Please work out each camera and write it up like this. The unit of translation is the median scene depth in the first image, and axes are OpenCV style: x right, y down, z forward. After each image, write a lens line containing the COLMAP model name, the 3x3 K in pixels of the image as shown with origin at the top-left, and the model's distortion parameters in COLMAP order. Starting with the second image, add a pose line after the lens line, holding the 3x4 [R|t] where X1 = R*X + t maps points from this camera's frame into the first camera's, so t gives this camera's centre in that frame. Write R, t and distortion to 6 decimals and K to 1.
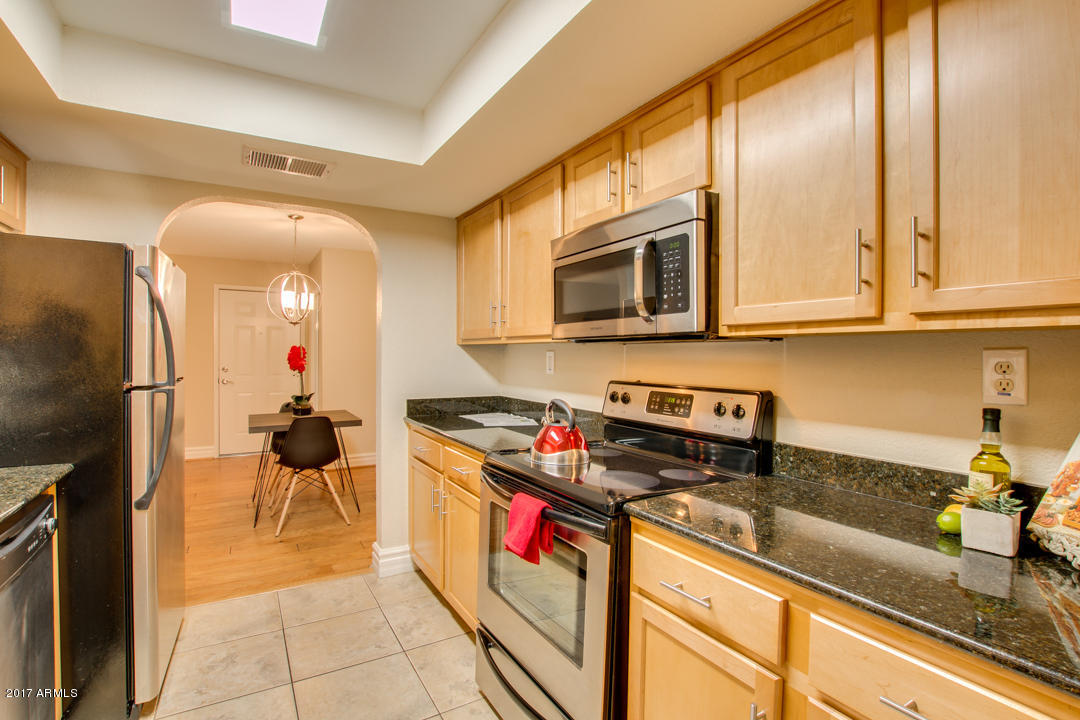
lens RADIAL K [[503.7, 0, 553.2], [0, 503.7, 361.9], [0, 0, 1]] dist [-0.043126, 0.006836]
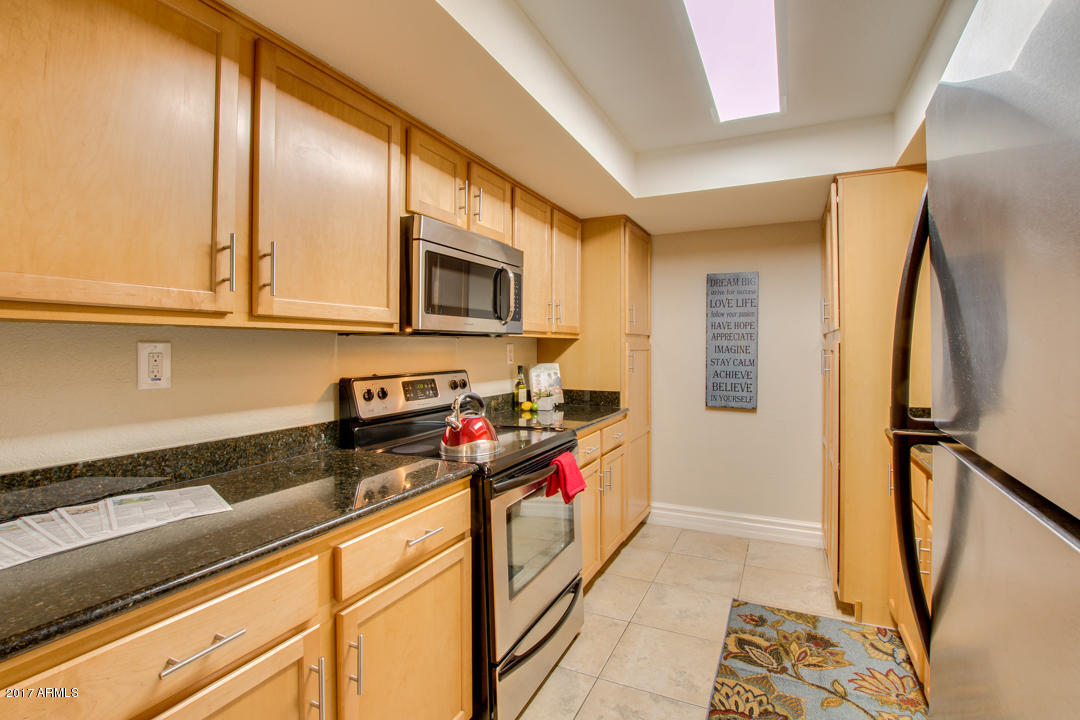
lens RADIAL K [[503.7, 0, 528.9], [0, 503.7, 343.6], [0, 0, 1]] dist [-0.043126, 0.006836]
pose [[-0.545352, 0.003017, 0.838202, -0.821898], [0.008076, 0.999966, 0.001655, -0.021949], [-0.838168, 0.007672, -0.545357, 1.314999]]
